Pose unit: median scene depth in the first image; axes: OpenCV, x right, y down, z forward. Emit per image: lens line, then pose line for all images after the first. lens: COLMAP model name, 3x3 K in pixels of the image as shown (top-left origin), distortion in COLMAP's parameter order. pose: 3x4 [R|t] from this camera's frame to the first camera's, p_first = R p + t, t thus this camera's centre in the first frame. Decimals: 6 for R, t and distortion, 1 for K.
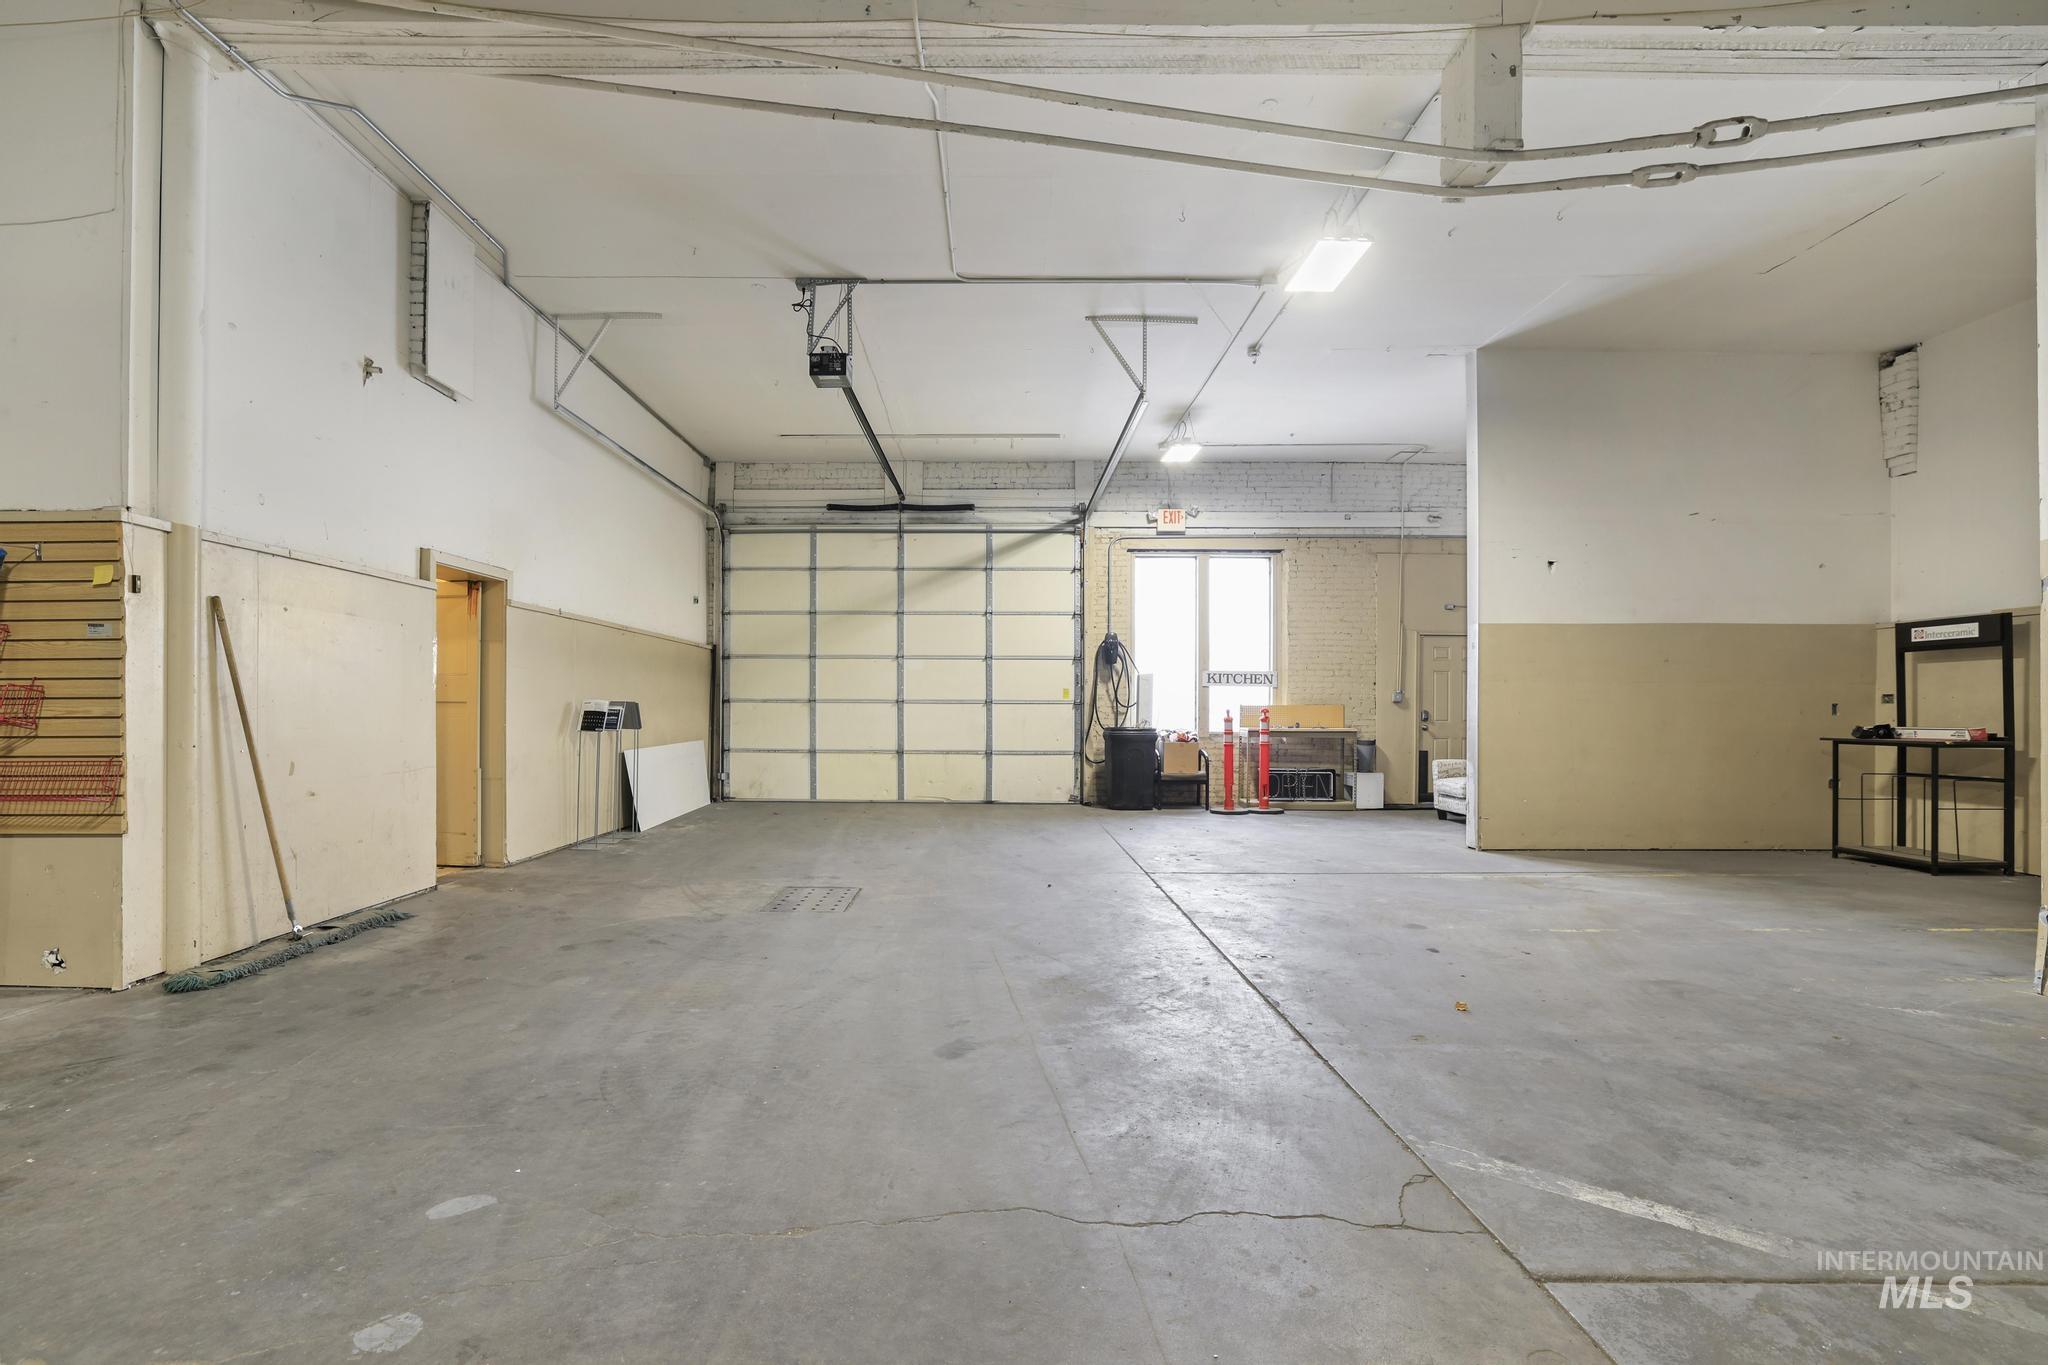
lens RADIAL K [[902.7, 0, 995.6], [0, 902.7, 715.4], [0, 0, 1]] dist [-0.032393, 0.005994]
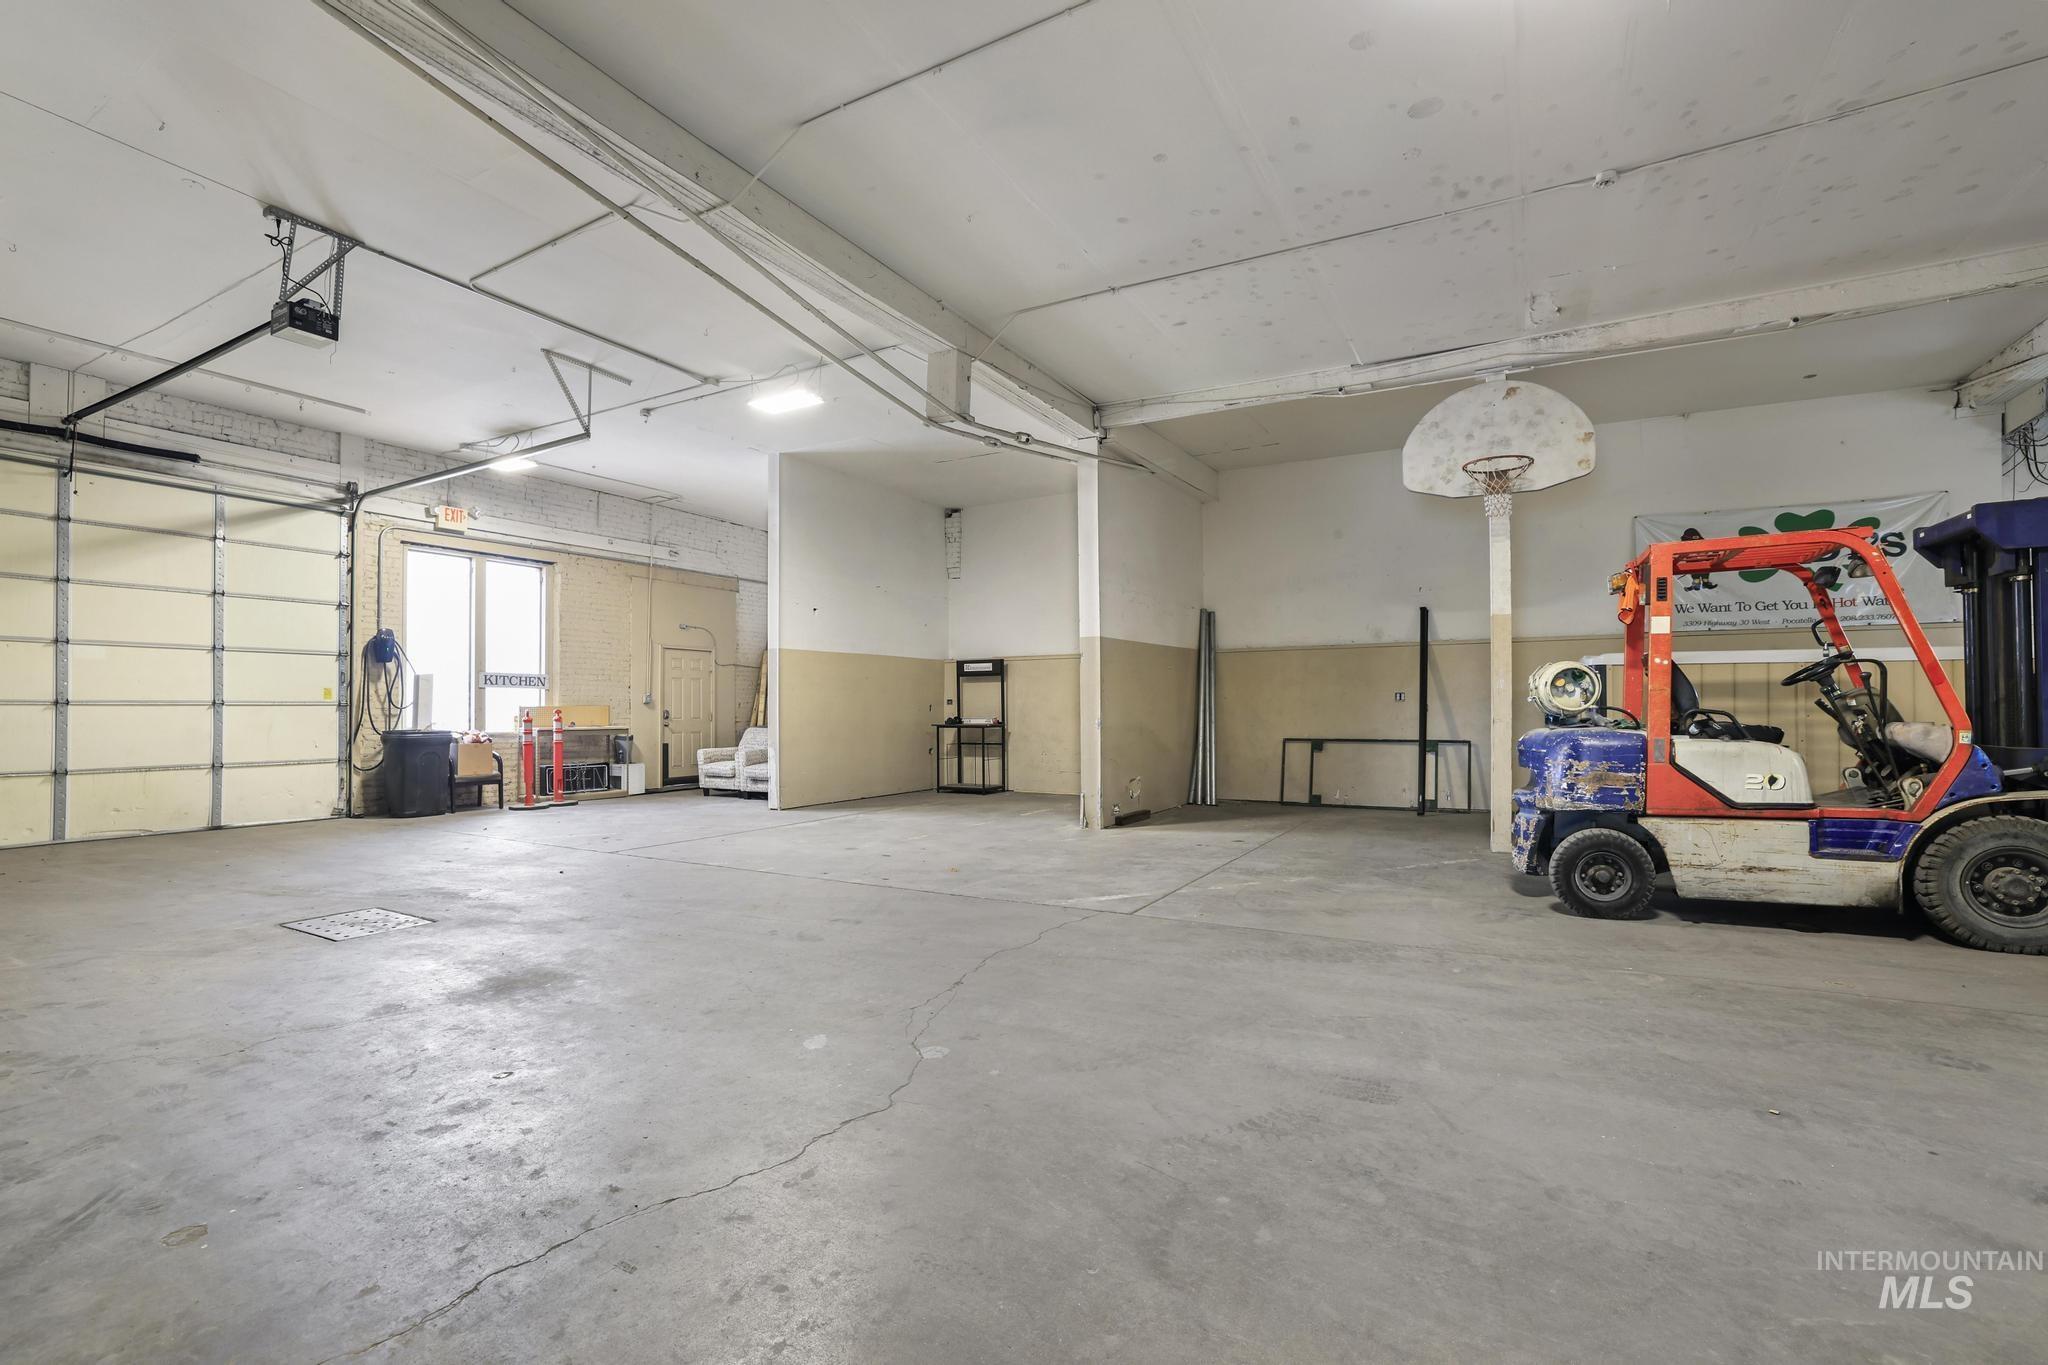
lens RADIAL K [[902.7, 0, 1027.8], [0, 902.7, 697.8], [0, 0, 1]] dist [-0.032393, 0.005994]
pose [[0.473438, 0.004416, 0.880816, -0.368032], [0.010077, 0.999895, -0.010430, -0.004423], [-0.880770, 0.013814, 0.473343, -0.010617]]
